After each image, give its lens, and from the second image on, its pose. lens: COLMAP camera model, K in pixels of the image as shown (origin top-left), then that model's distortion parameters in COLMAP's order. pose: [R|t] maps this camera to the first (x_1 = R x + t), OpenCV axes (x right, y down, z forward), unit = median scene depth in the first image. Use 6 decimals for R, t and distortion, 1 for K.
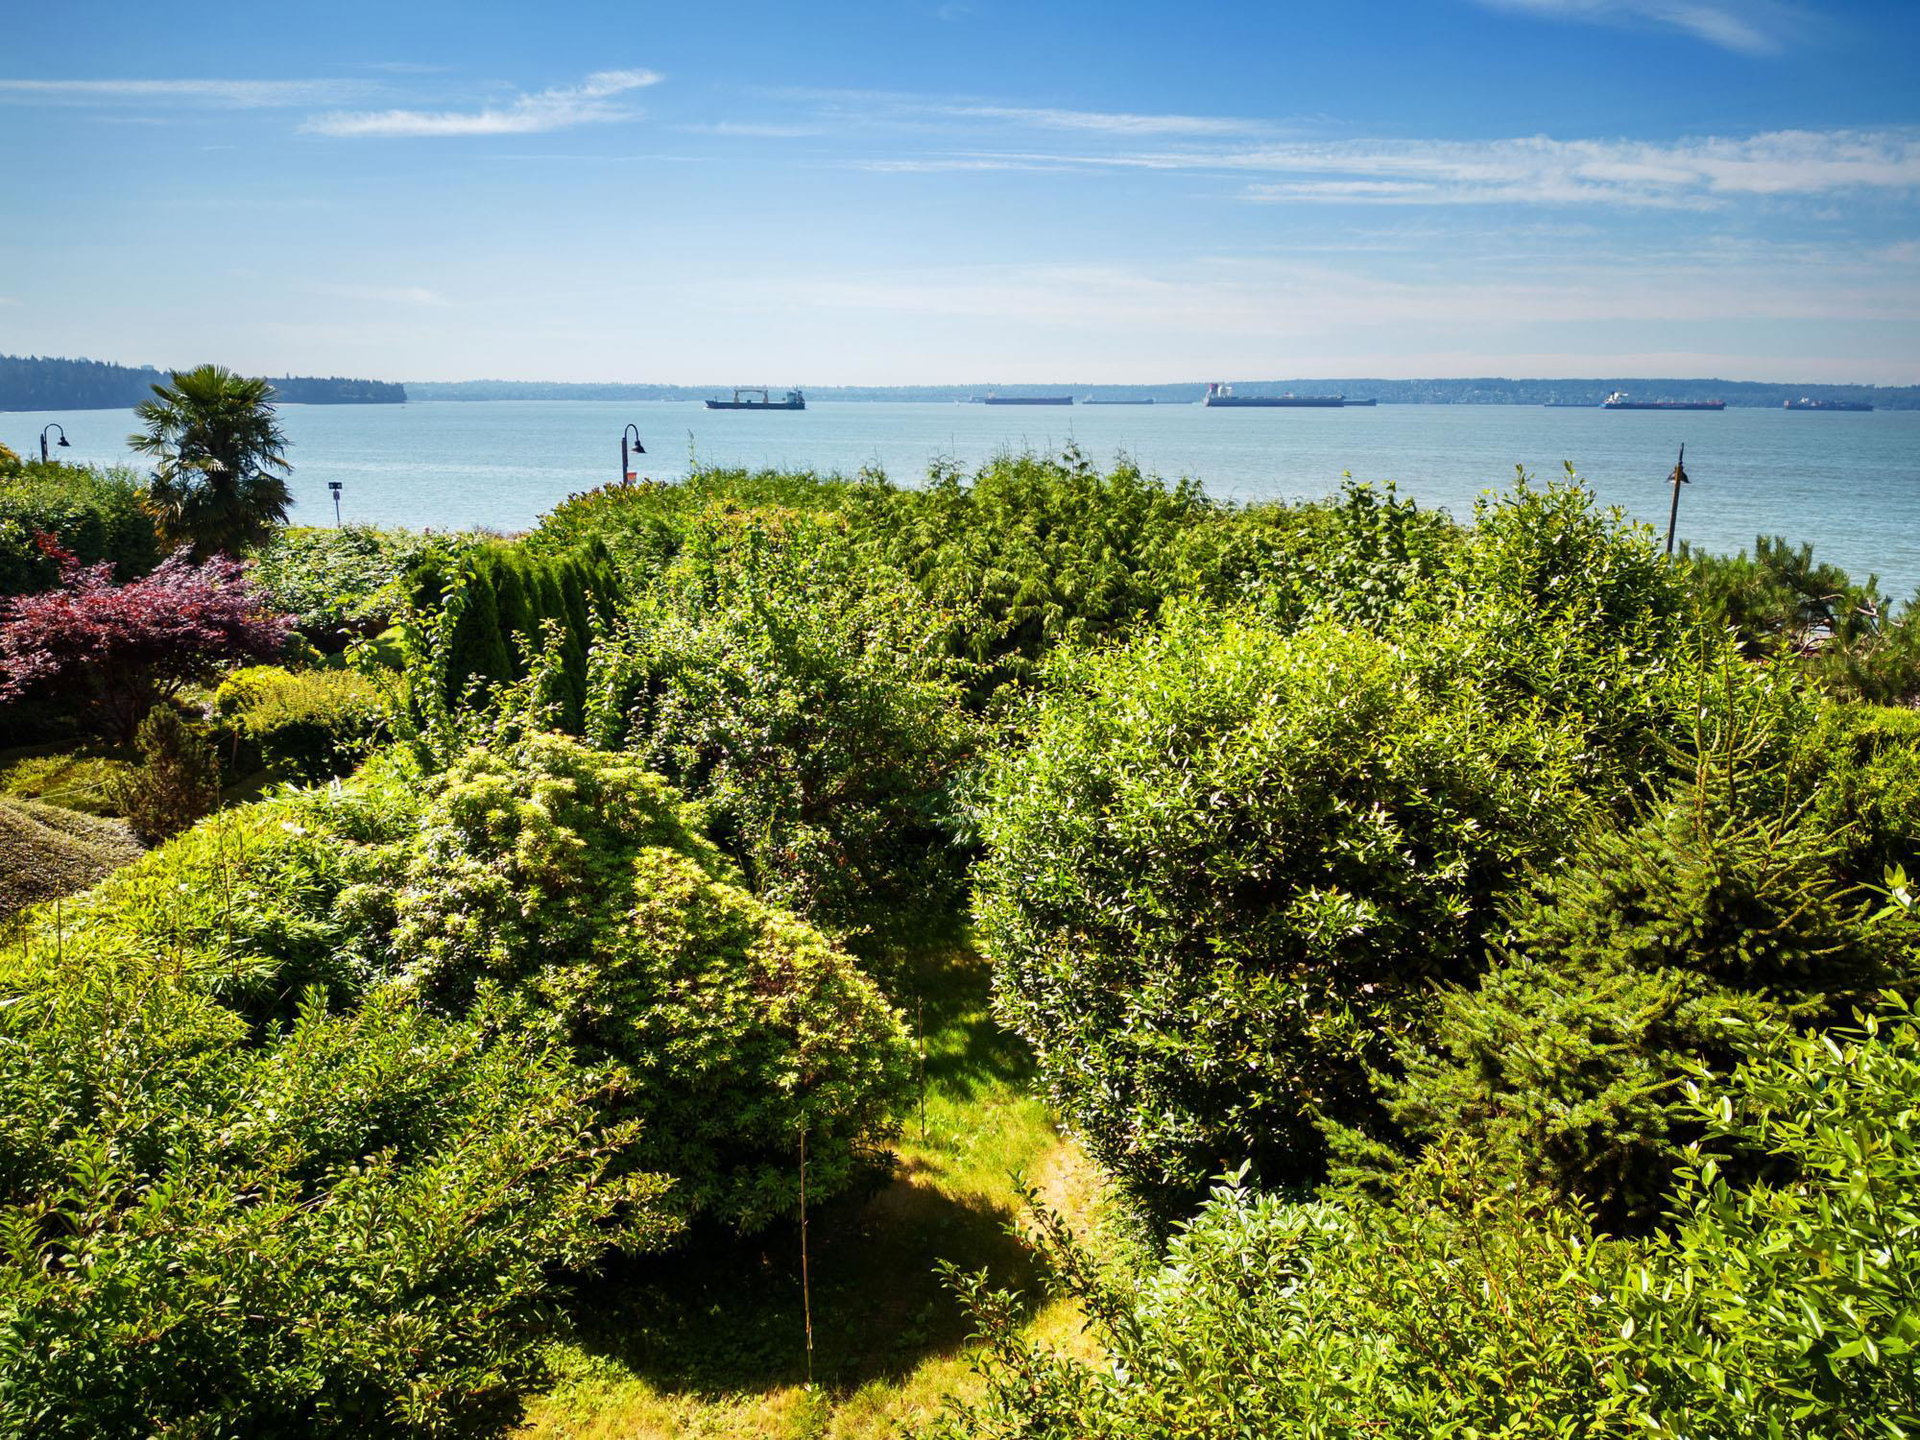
lens RADIAL K [[1351.8, 0, 960.0], [0, 1351.8, 720.0], [0, 0, 1]] dist [0.102257, -0.101090]
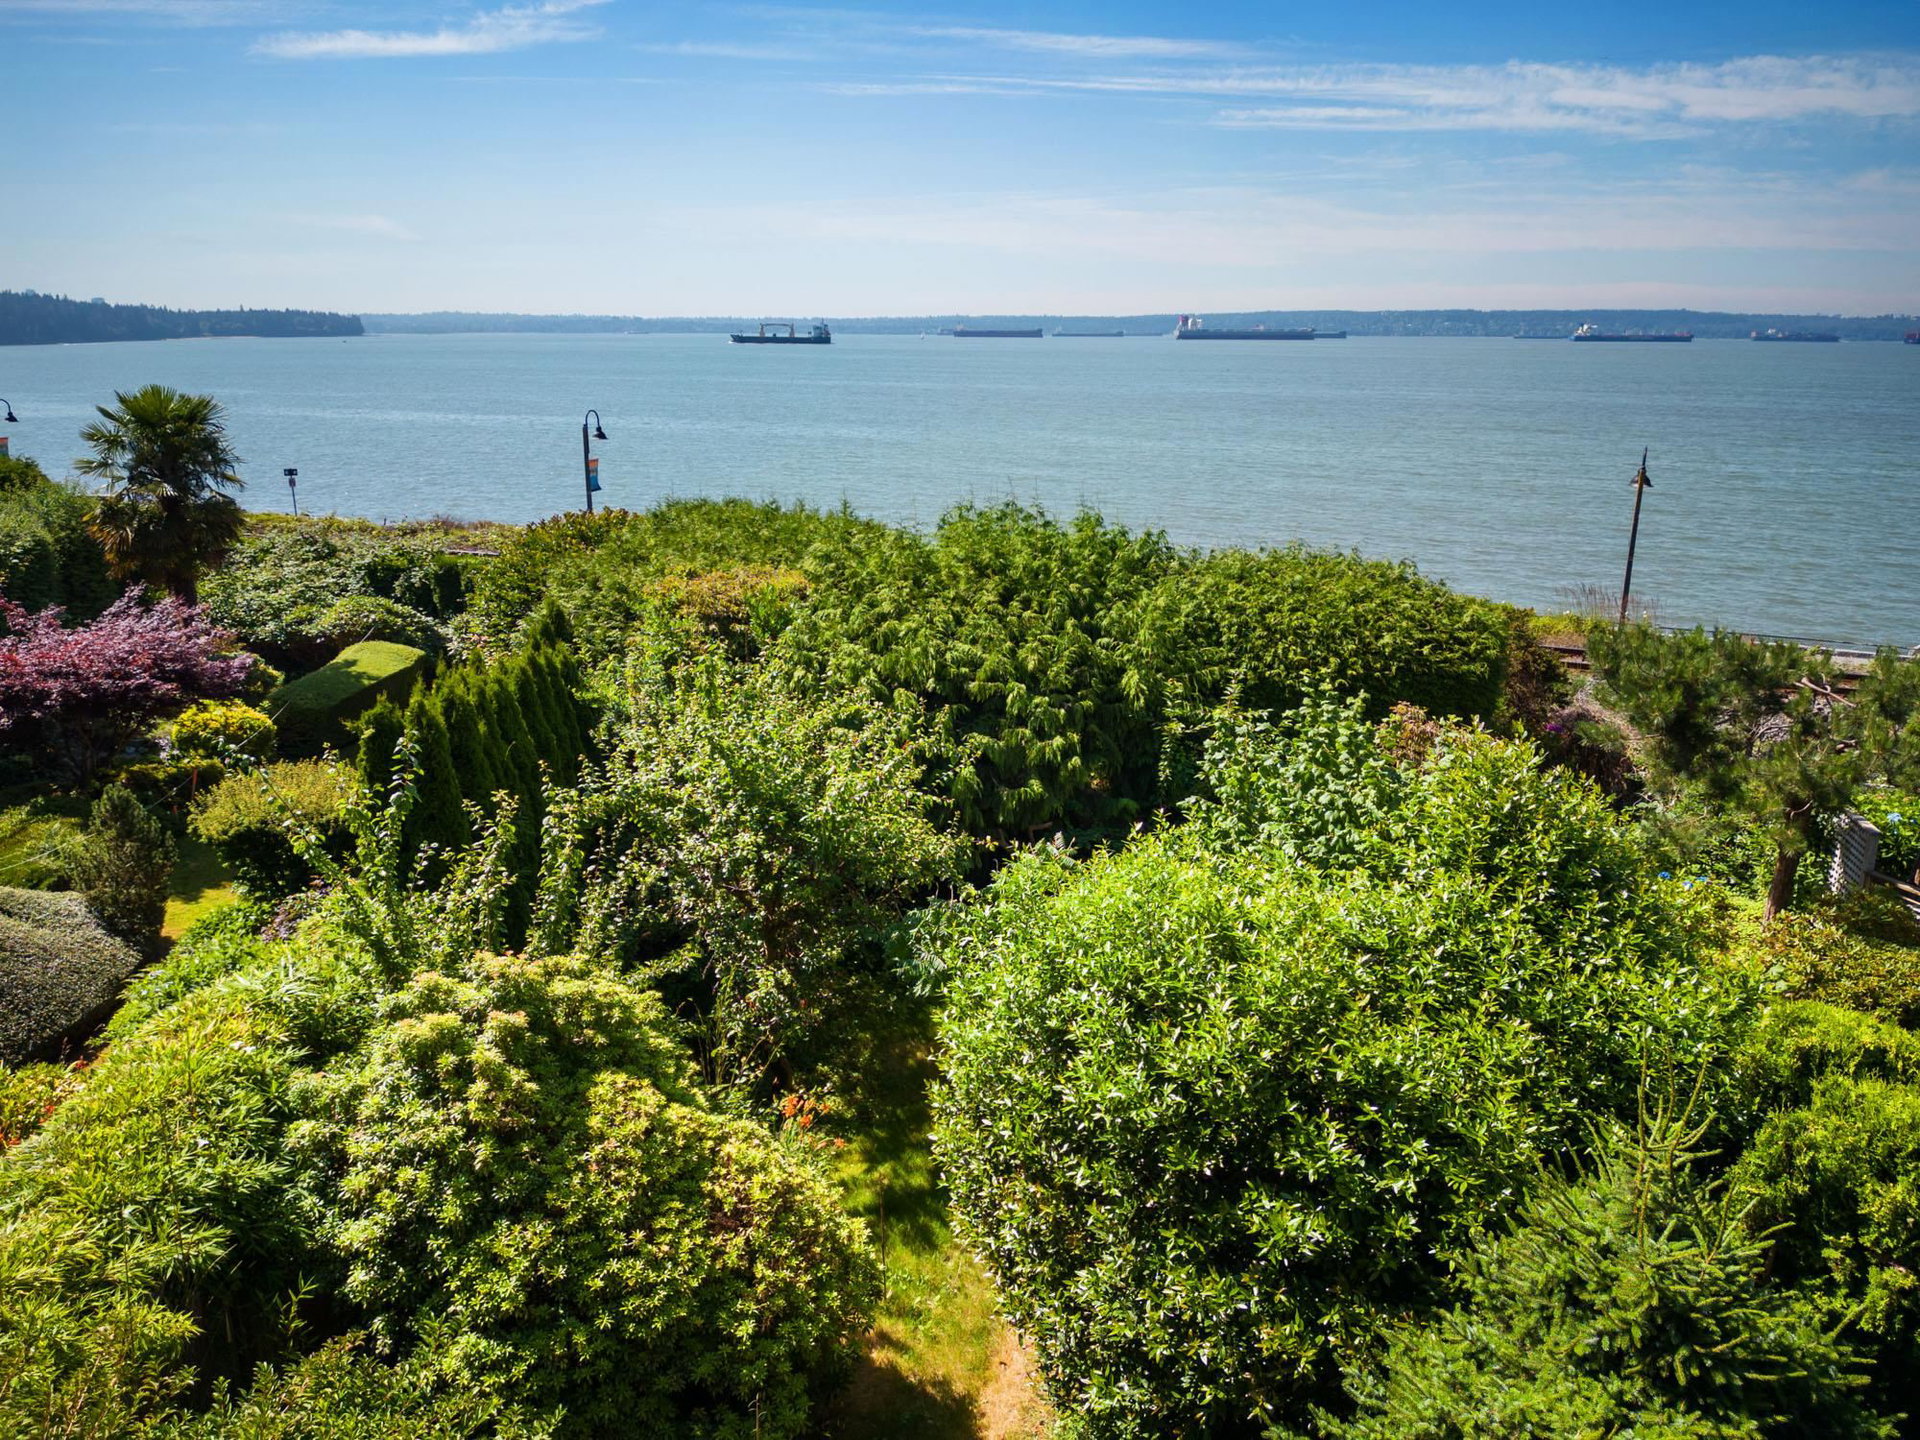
lens RADIAL K [[1347.0, 0, 956.5], [0, 1347.0, 721.5], [0, 0, 1]] dist [0.100152, -0.095849]
pose [[0.999807, -0.006593, 0.018531, 0.012778], [0.005669, 0.998759, 0.049476, -0.217803], [-0.018834, -0.049362, 0.998603, 0.013518]]
